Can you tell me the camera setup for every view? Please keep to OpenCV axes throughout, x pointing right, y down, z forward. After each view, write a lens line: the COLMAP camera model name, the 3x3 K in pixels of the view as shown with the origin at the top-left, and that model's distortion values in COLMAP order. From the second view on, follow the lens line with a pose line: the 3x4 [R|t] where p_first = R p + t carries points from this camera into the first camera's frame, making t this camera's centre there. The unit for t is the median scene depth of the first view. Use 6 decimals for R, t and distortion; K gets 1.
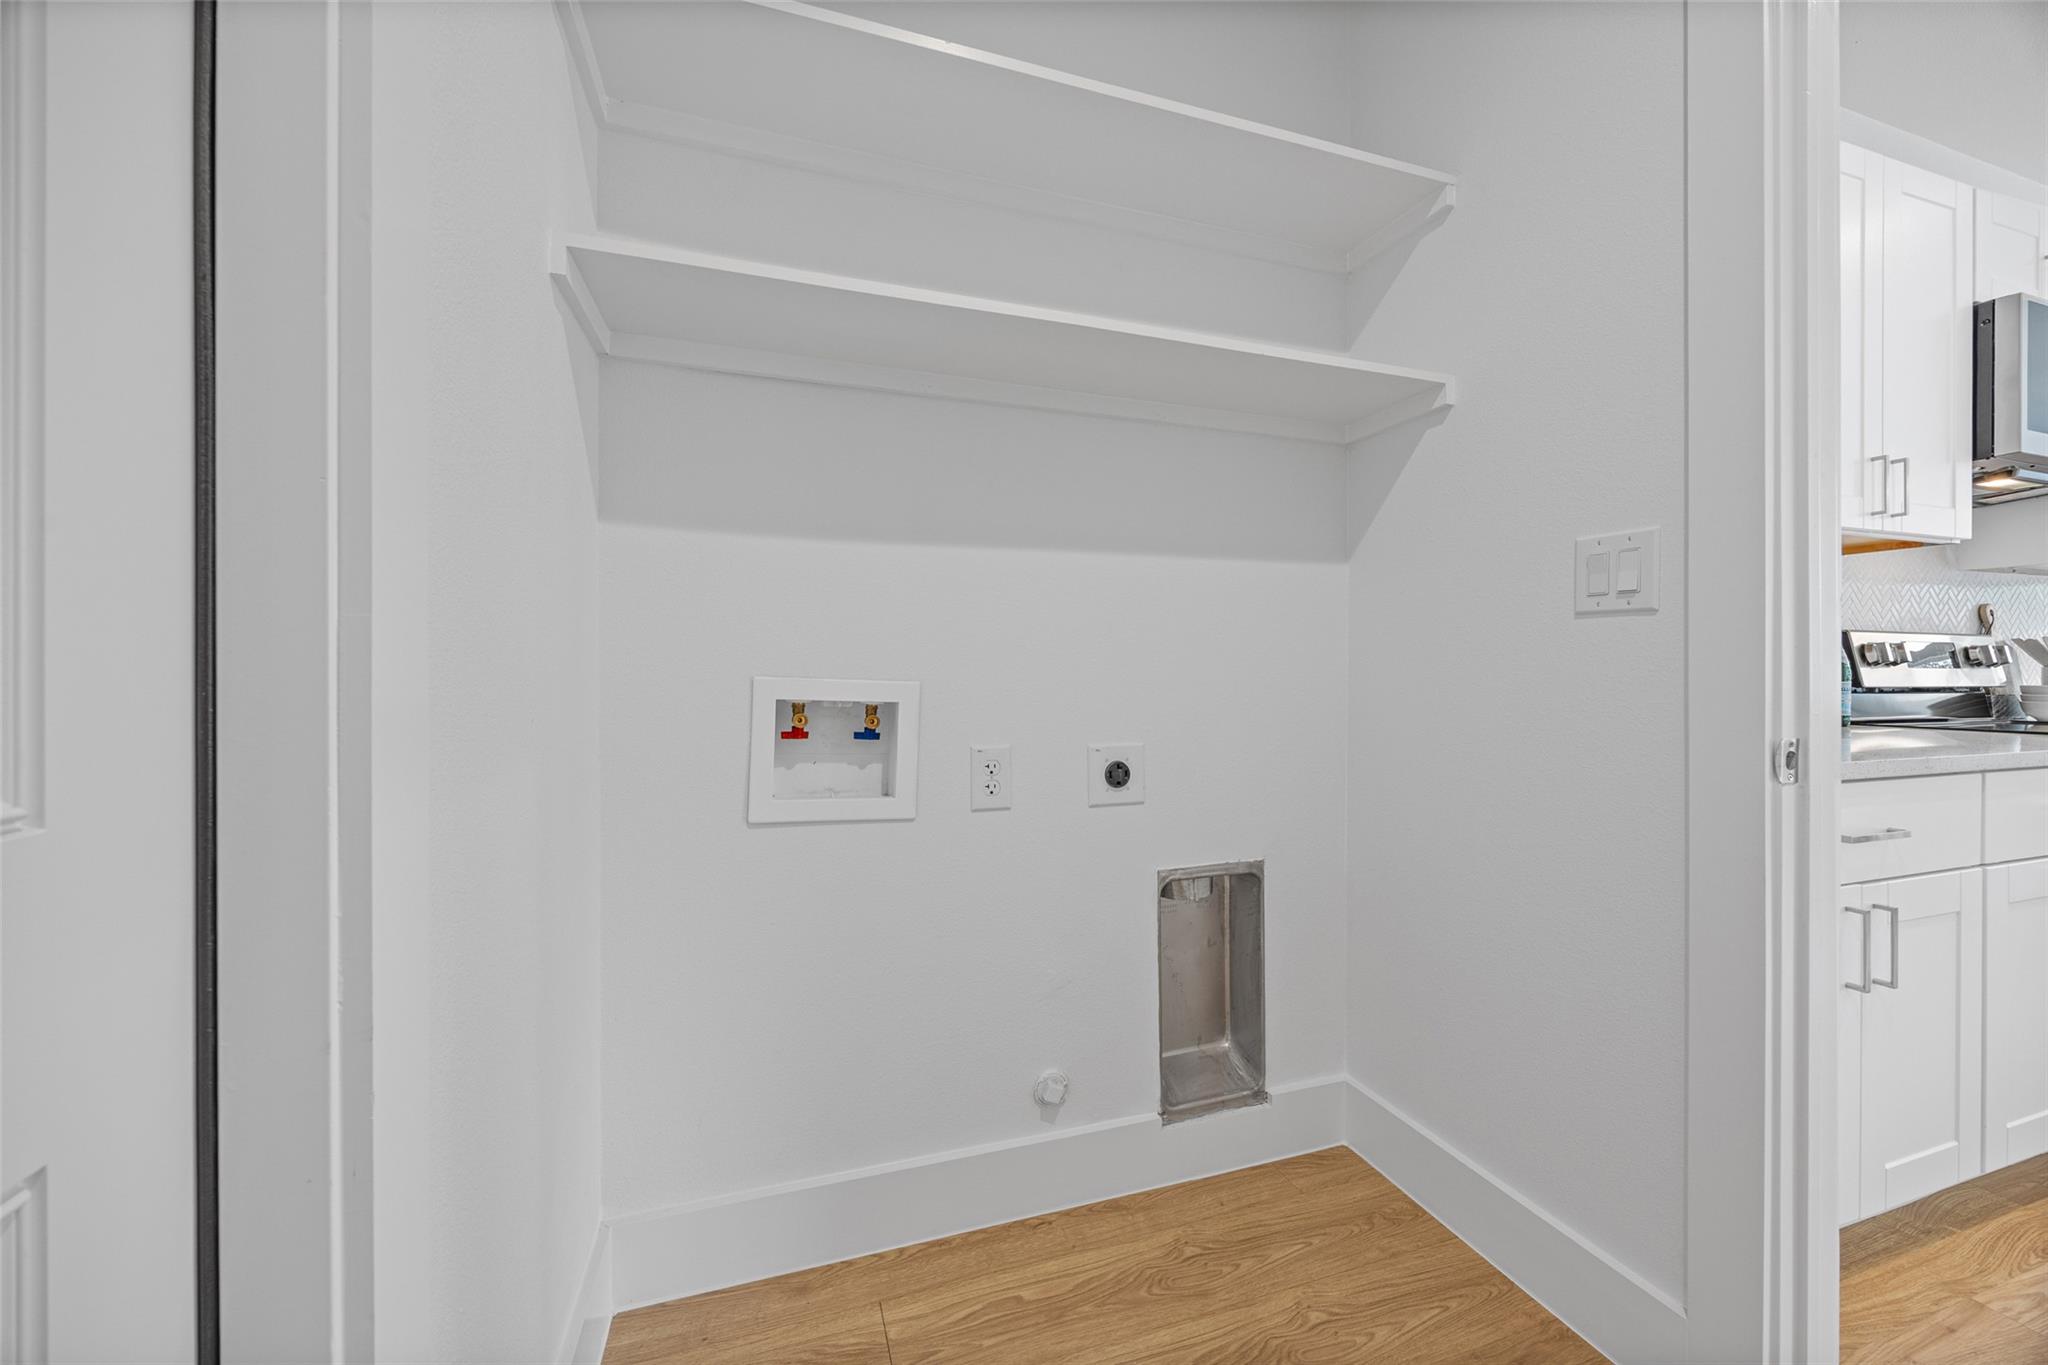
lens RADIAL K [[786.8, 0, 1016.0], [0, 786.8, 667.3], [0, 0, 1]] dist [-0.000216, -0.000363]
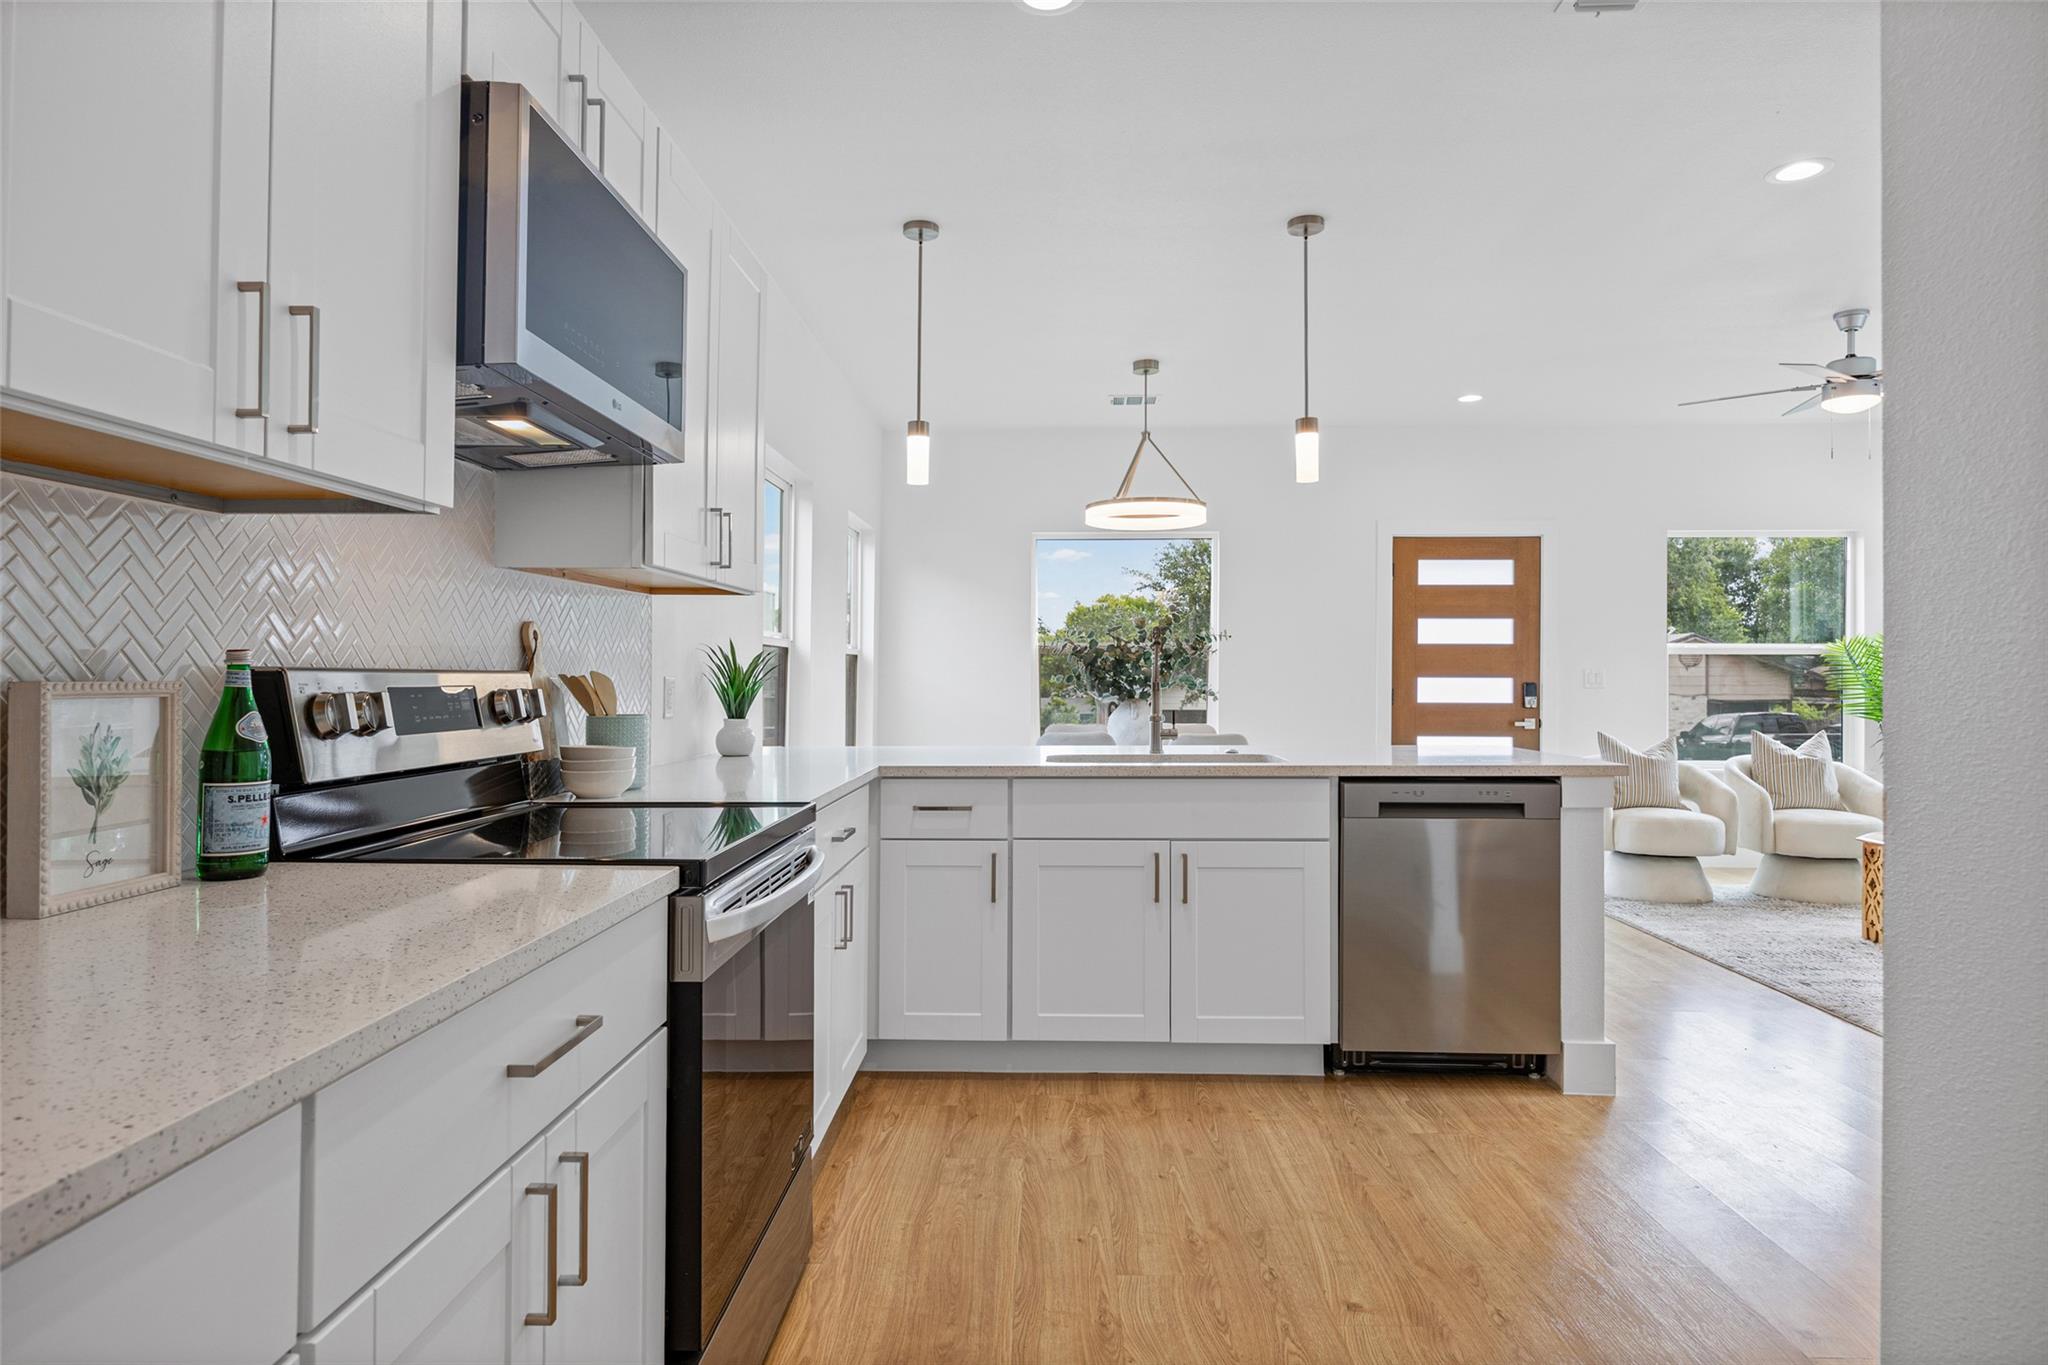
lens RADIAL K [[1161.1, 0, 1016.0], [0, 1161.1, 671.1], [0, 0, 1]] dist [-0.001651, -0.000026]
pose [[0.355655, 0.004629, 0.934606, 0.543964], [-0.008452, 0.999963, -0.001736, -0.047163], [-0.934579, -0.007282, 0.355681, 0.316573]]
